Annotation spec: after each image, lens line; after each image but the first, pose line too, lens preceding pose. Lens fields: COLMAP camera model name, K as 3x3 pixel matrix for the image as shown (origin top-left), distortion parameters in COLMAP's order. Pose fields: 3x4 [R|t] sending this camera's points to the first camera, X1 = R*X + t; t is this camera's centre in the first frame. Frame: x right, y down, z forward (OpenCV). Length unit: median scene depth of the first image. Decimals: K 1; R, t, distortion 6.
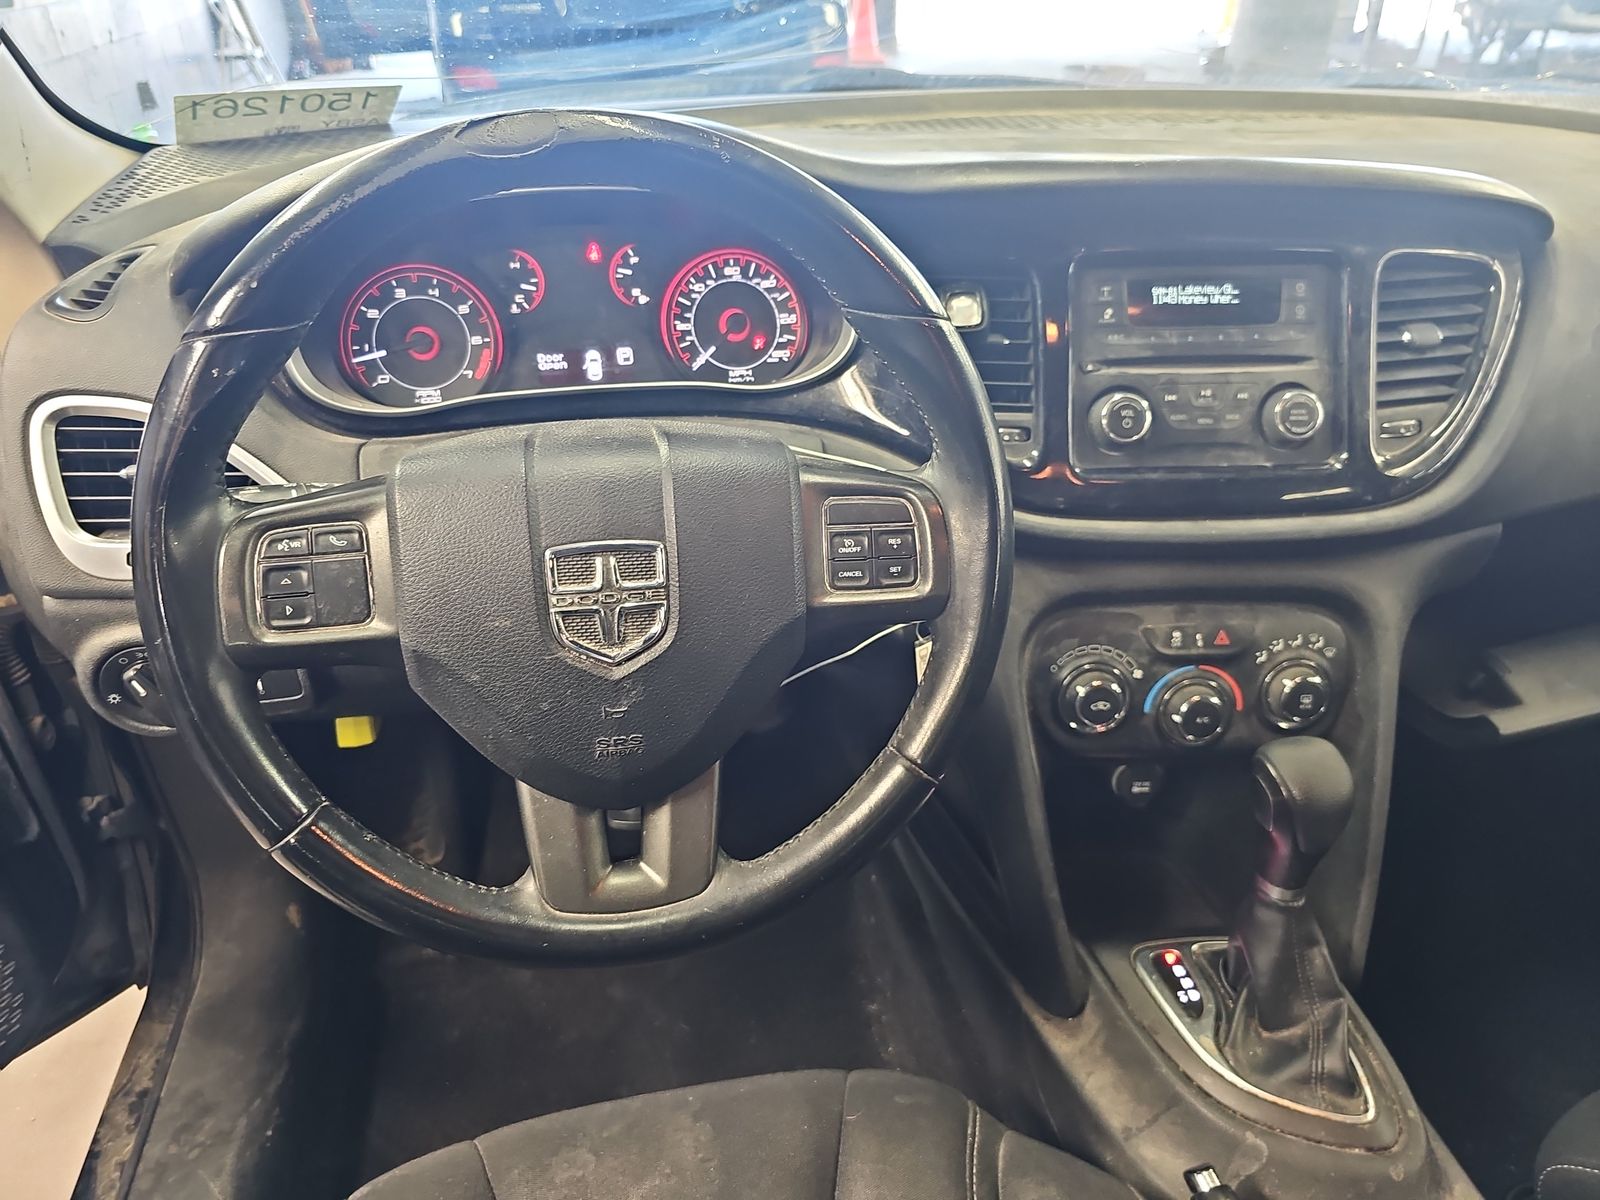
lens RADIAL K [[1076.4, 0, 800.2], [0, 1076.4, 578.4], [0, 0, 1]] dist [-0.003388, -0.005007]
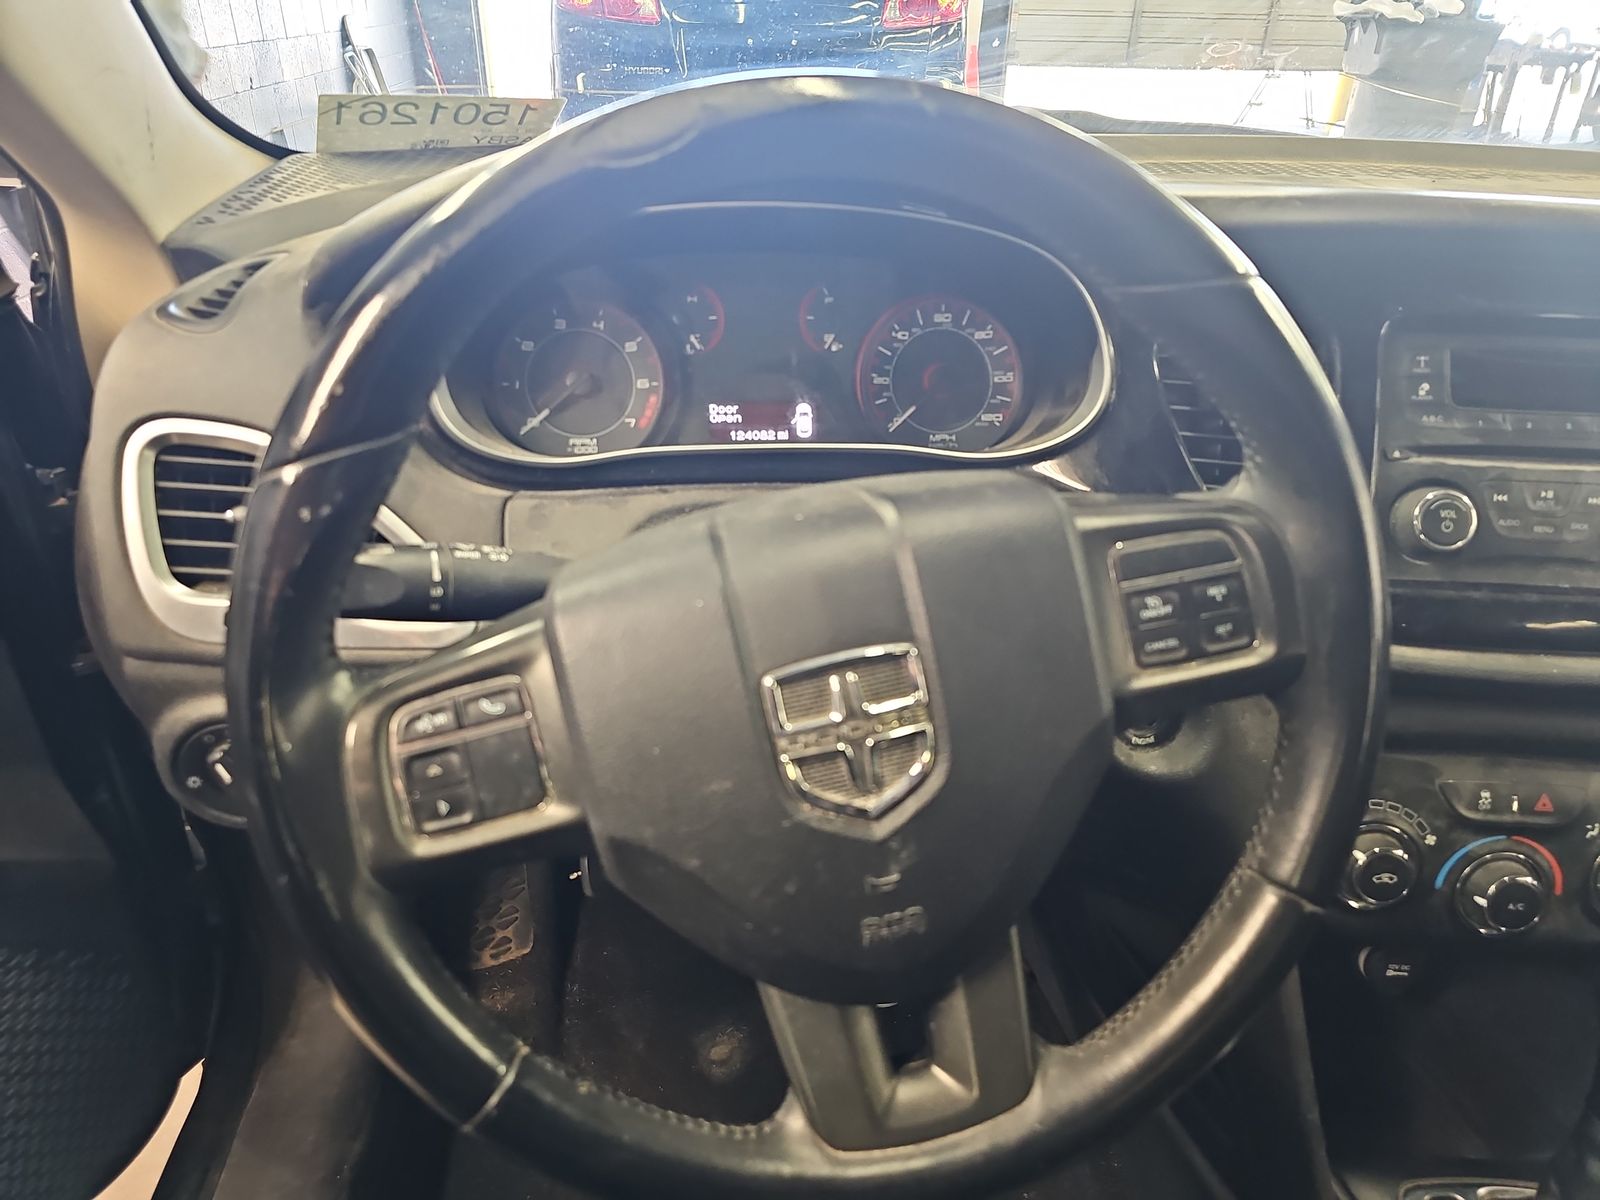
lens RADIAL K [[1075.4, 0, 800.0], [0, 1075.4, 600.0], [0, 0, 1]] dist [0.019080, -0.010942]
pose [[0.995408, 0.065054, -0.070213, -0.108206], [-0.067902, 0.996931, -0.038965, -0.026066], [0.067463, 0.043554, 0.996771, 0.169289]]
